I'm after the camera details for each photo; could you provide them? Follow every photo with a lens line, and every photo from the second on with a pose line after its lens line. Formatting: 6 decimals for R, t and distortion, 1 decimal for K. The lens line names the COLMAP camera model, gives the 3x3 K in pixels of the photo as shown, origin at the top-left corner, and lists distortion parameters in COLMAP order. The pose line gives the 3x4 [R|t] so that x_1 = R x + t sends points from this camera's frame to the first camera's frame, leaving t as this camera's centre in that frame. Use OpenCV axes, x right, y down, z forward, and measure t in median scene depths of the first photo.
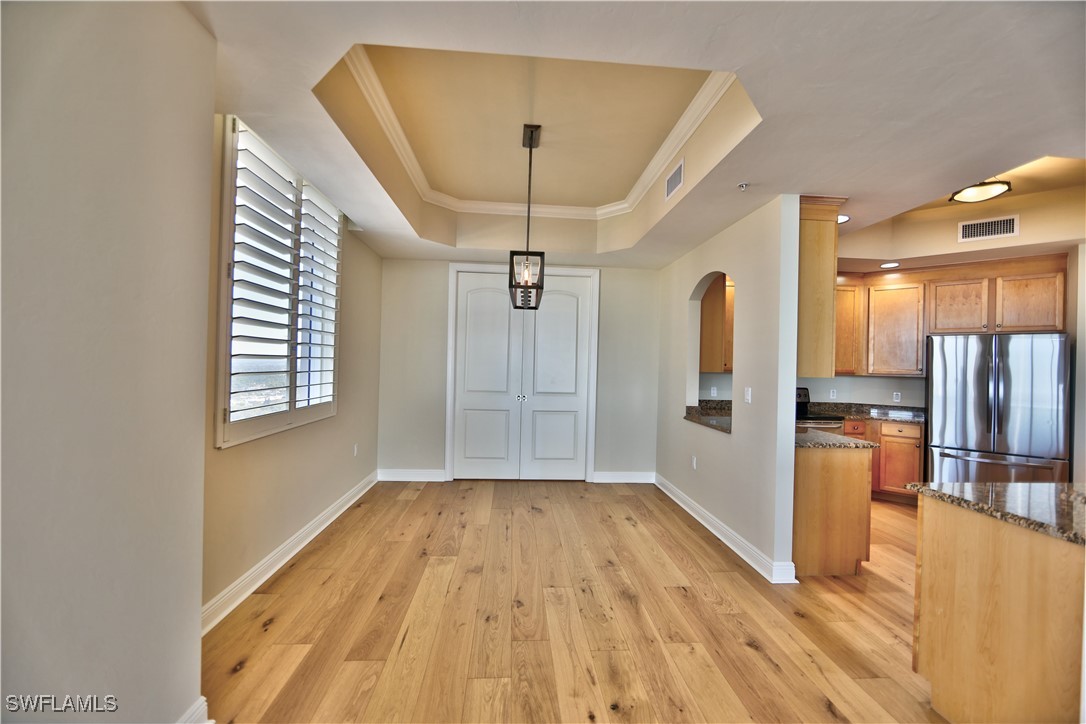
lens RADIAL K [[426.2, 0, 536.7], [0, 426.2, 359.7], [0, 0, 1]] dist [-0.012242, 0.001757]
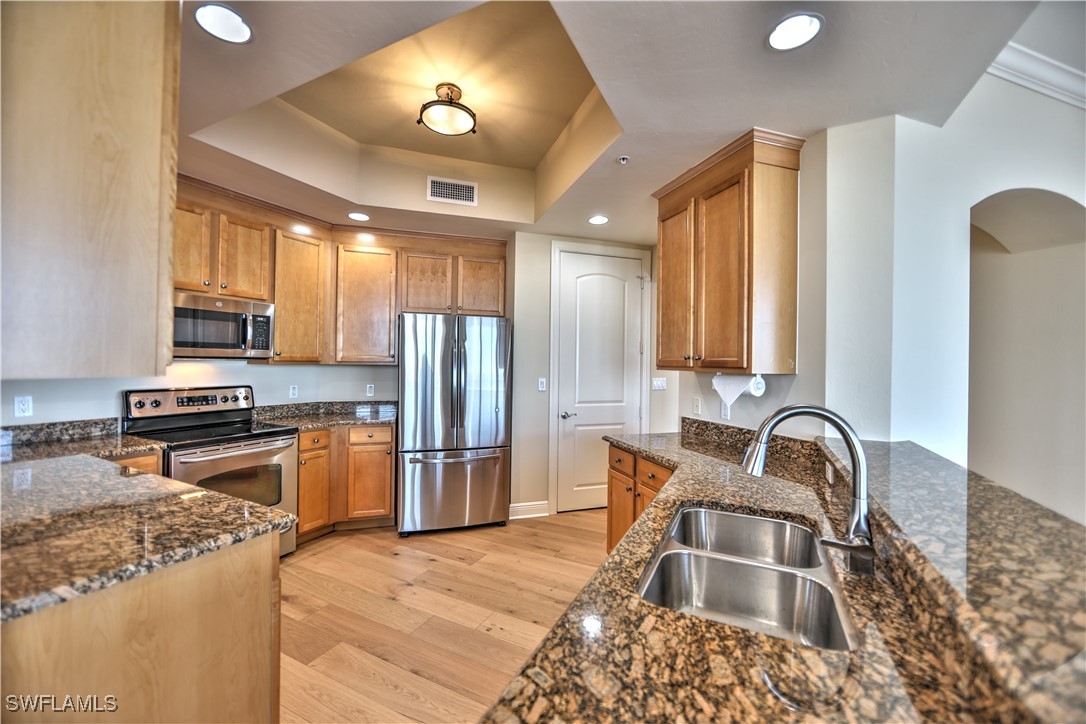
lens RADIAL K [[426.2, 0, 541.4], [0, 426.2, 361.4], [0, 0, 1]] dist [-0.012242, 0.001757]
pose [[0.507791, -0.017353, 0.861306, 0.368939], [-0.010076, 0.999609, 0.026079, 0.010681], [-0.861421, -0.021922, 0.507418, 0.356750]]
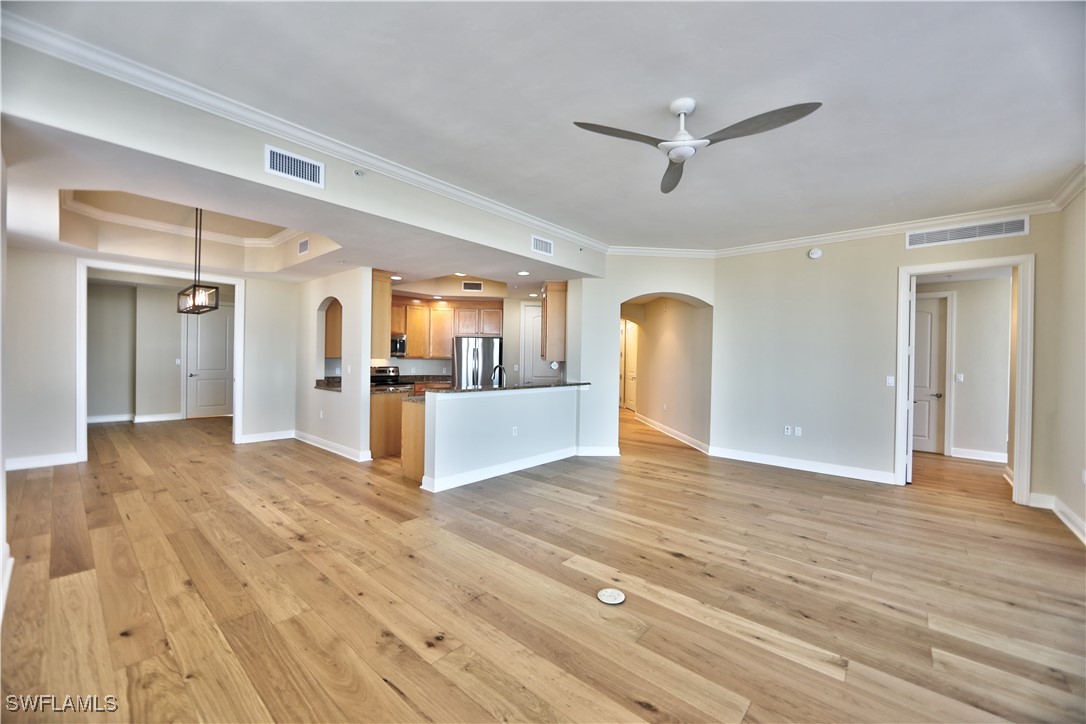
lens RADIAL K [[426.2, 0, 547.4], [0, 426.2, 362.1], [0, 0, 1]] dist [-0.012242, 0.001757]
pose [[0.694430, -0.022854, 0.719198, -0.166763], [-0.001759, 0.999439, 0.033458, -0.009016], [-0.719558, -0.024499, 0.694000, -0.651347]]
